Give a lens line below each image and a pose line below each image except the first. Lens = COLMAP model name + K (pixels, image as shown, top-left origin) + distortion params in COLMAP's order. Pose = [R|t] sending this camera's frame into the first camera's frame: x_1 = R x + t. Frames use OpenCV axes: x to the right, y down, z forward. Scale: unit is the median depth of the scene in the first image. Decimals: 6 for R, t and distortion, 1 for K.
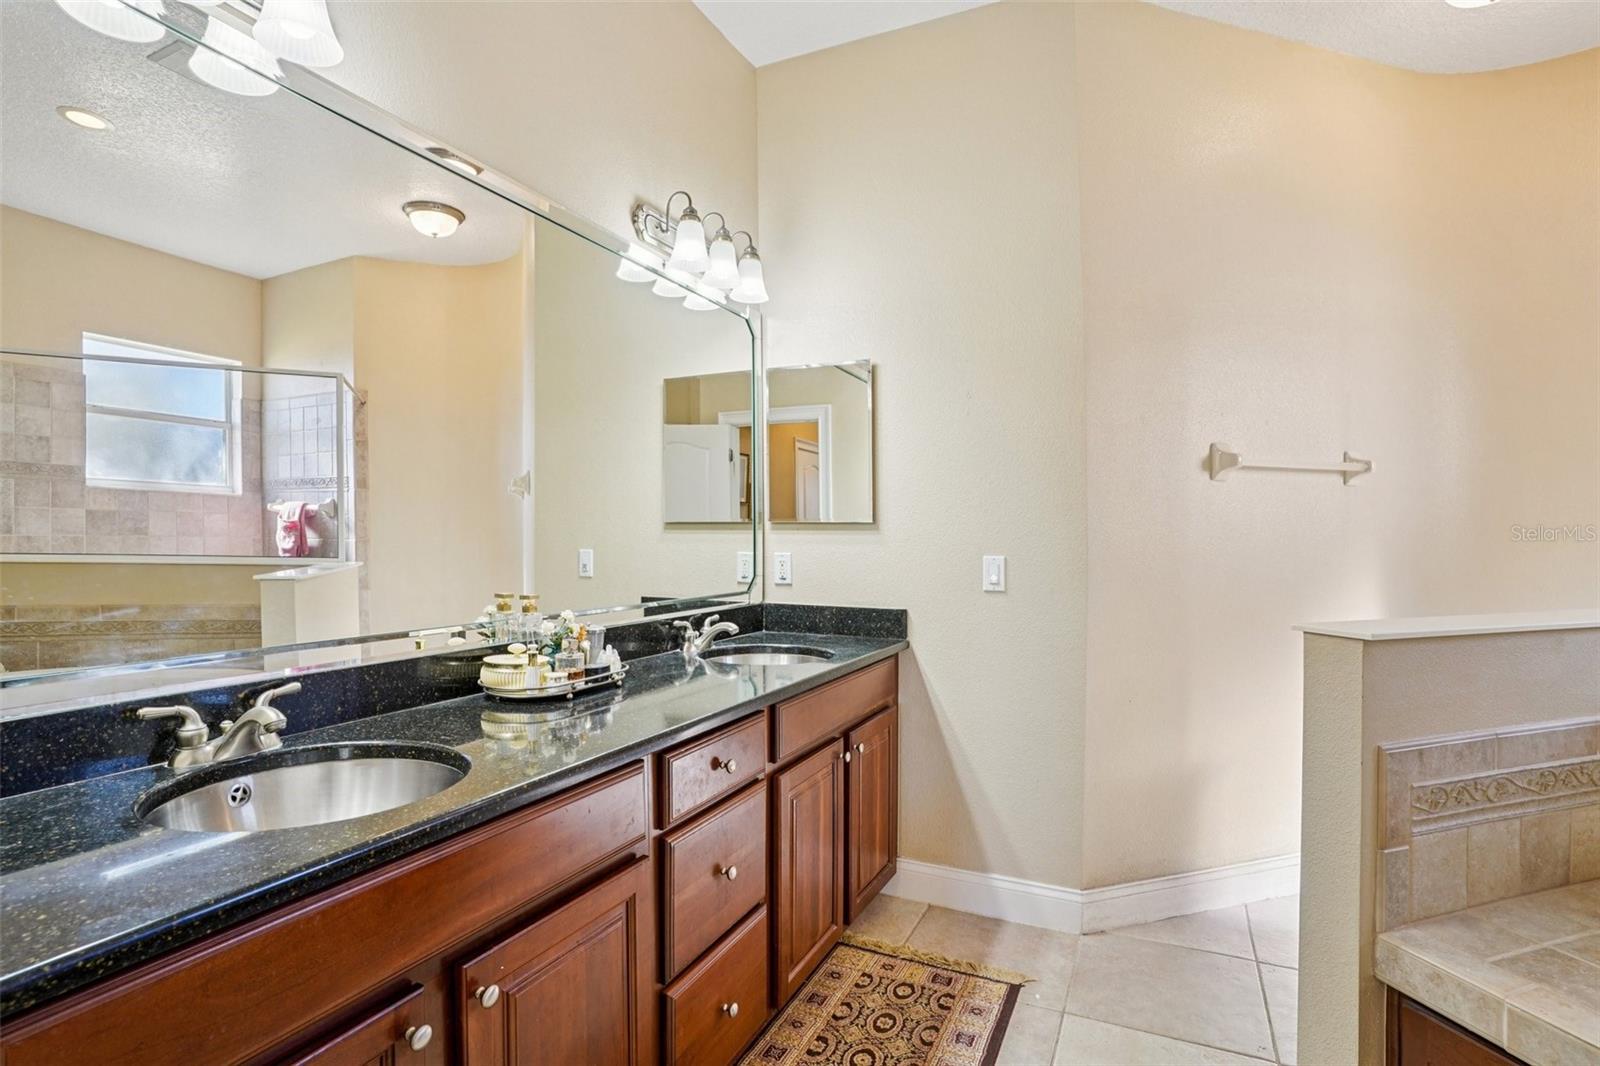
lens RADIAL K [[790.4, 0, 799.6], [0, 790.4, 536.6], [0, 0, 1]] dist [-0.070129, 0.029232]
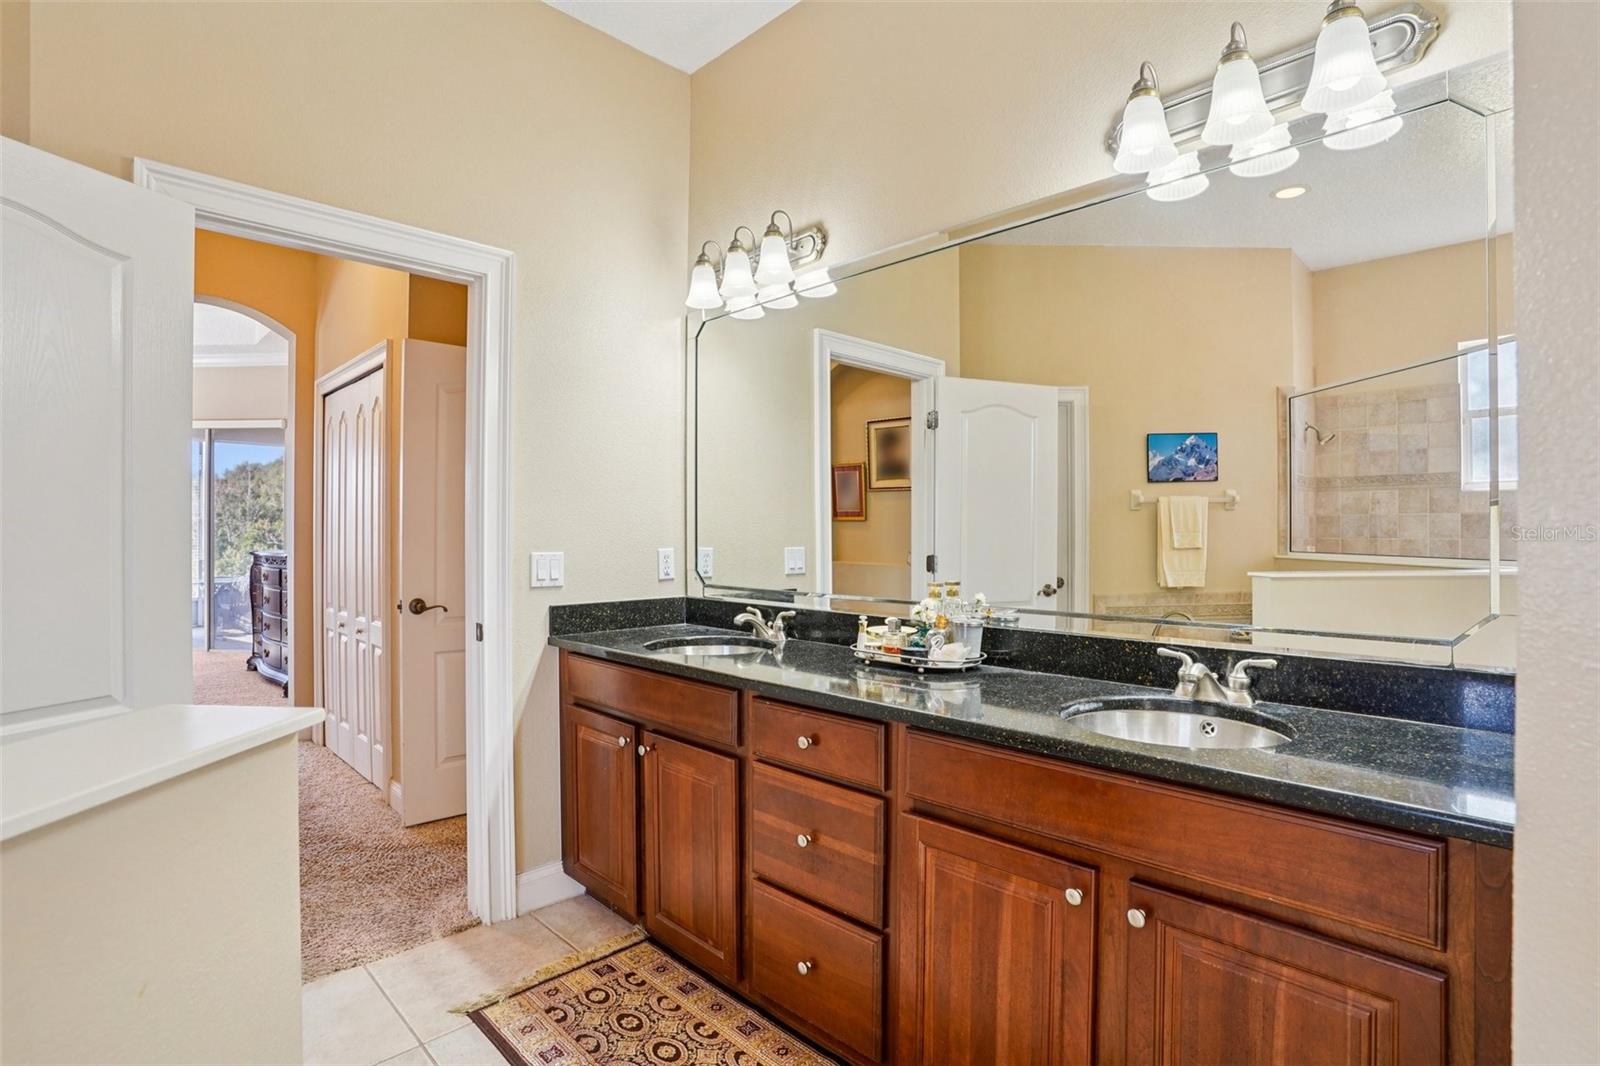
lens RADIAL K [[790.4, 0, 801.9], [0, 790.4, 535.3], [0, 0, 1]] dist [-0.070129, 0.029232]
pose [[-0.360099, -0.009985, -0.932861, 0.361891], [-0.005912, 0.999947, -0.008421, 0.008162], [0.932896, 0.002483, -0.360139, 0.559979]]
